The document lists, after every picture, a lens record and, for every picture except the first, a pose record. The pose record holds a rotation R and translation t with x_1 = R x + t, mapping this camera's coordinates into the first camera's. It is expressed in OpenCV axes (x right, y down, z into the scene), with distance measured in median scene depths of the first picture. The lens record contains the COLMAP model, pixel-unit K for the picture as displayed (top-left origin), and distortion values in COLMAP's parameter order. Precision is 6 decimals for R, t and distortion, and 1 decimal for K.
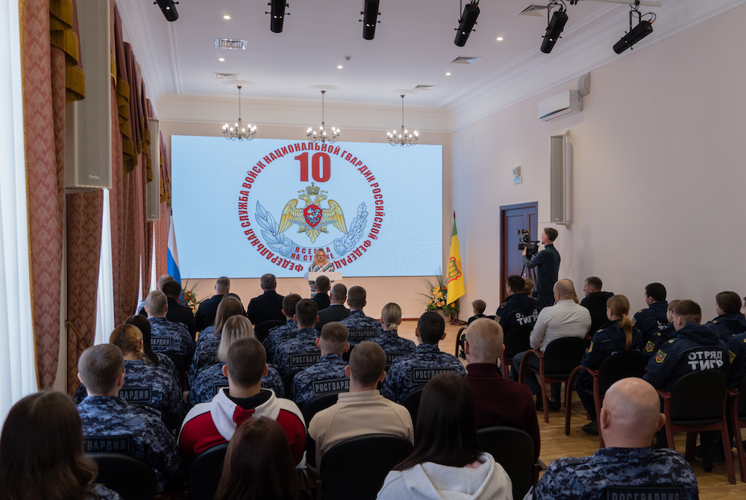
lens RADIAL K [[693.9, 0, 373.0], [0, 693.9, 250.0], [0, 0, 1]] dist [0.026283, 0.009348]
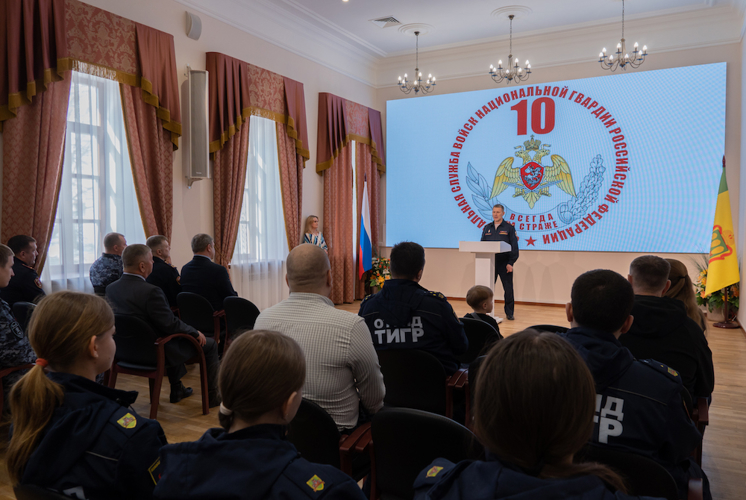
lens RADIAL K [[578.7, 0, 373.0], [0, 578.7, 250.0], [0, 0, 1]] dist [-0.009004, -0.006935]
pose [[0.733072, 0.029257, -0.679521, 0.247458], [-0.006060, 0.999316, 0.036488, 0.015330], [0.680124, -0.022631, 0.732748, 0.366243]]
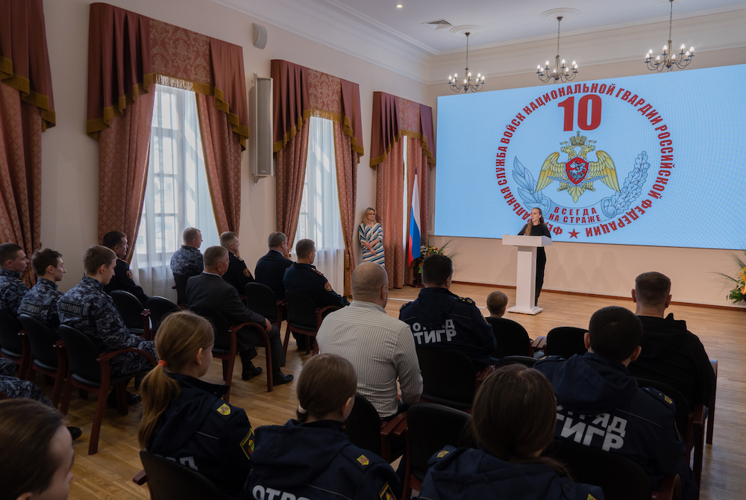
lens RADIAL K [[561.5, 0, 373.0], [0, 561.5, 250.0], [0, 0, 1]] dist [-0.004220, -0.003087]
pose [[0.666444, 0.069363, -0.742321, 0.269366], [-0.018293, 0.996884, 0.076726, -0.000134], [0.745331, -0.037554, 0.665637, 0.348826]]
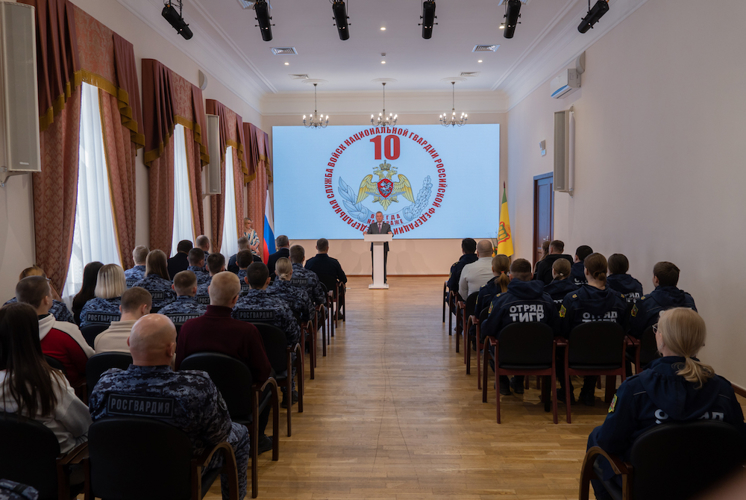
lens RADIAL K [[578.7, 0, 373.0], [0, 578.7, 250.0], [0, 0, 1]] dist [-0.009004, -0.006935]
pose [[0.964213, 0.010443, -0.264924, 0.161607], [0.004545, 0.998426, 0.055900, 0.001981], [0.265091, -0.055104, 0.962648, 0.019901]]
